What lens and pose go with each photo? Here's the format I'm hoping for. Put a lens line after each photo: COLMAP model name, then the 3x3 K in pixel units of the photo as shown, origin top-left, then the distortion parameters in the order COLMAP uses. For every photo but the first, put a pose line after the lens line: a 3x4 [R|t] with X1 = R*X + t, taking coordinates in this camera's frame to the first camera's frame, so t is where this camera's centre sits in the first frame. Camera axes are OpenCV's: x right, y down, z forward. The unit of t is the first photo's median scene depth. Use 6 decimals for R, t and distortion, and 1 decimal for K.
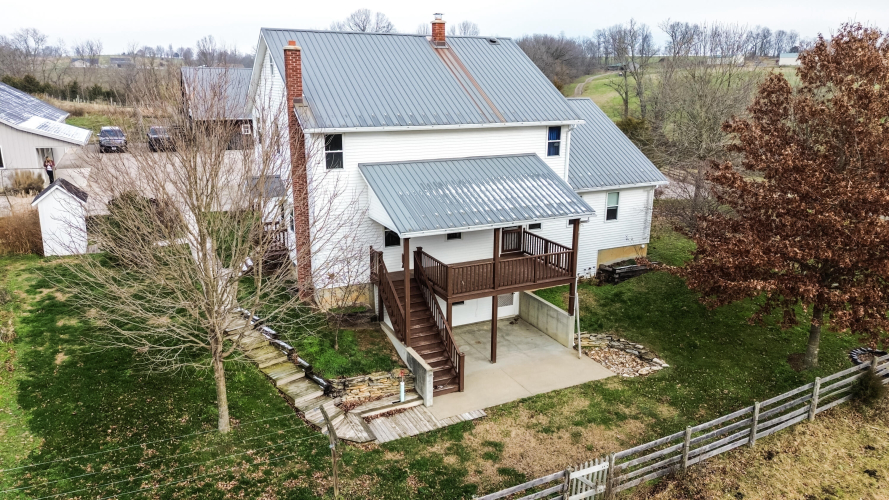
lens RADIAL K [[625.4, 0, 444.5], [0, 625.4, 250.0], [0, 0, 1]] dist [0.003980, 0.001562]
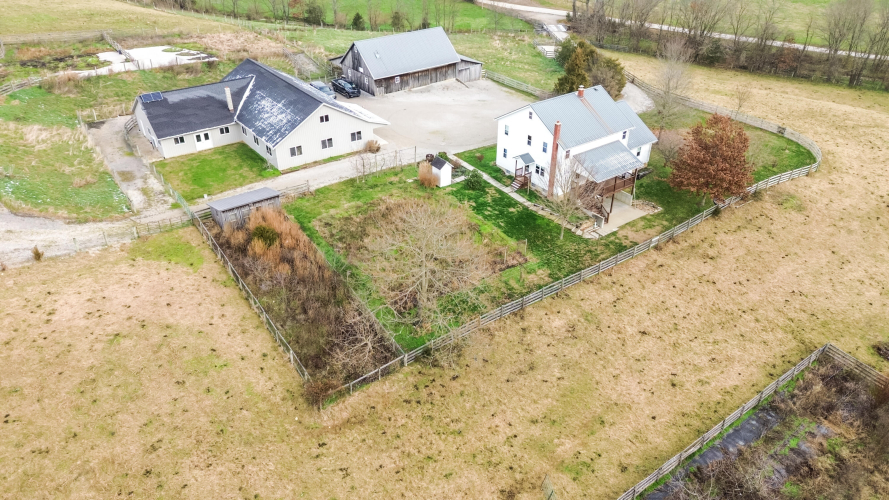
lens RADIAL K [[625.4, 0, 444.5], [0, 625.4, 250.0], [0, 0, 1]] dist [0.003980, 0.001562]
pose [[0.985934, -0.101500, 0.132782, -1.312790], [0.059268, 0.955171, 0.290063, -0.673822], [-0.156271, -0.278113, 0.947751, -2.132586]]
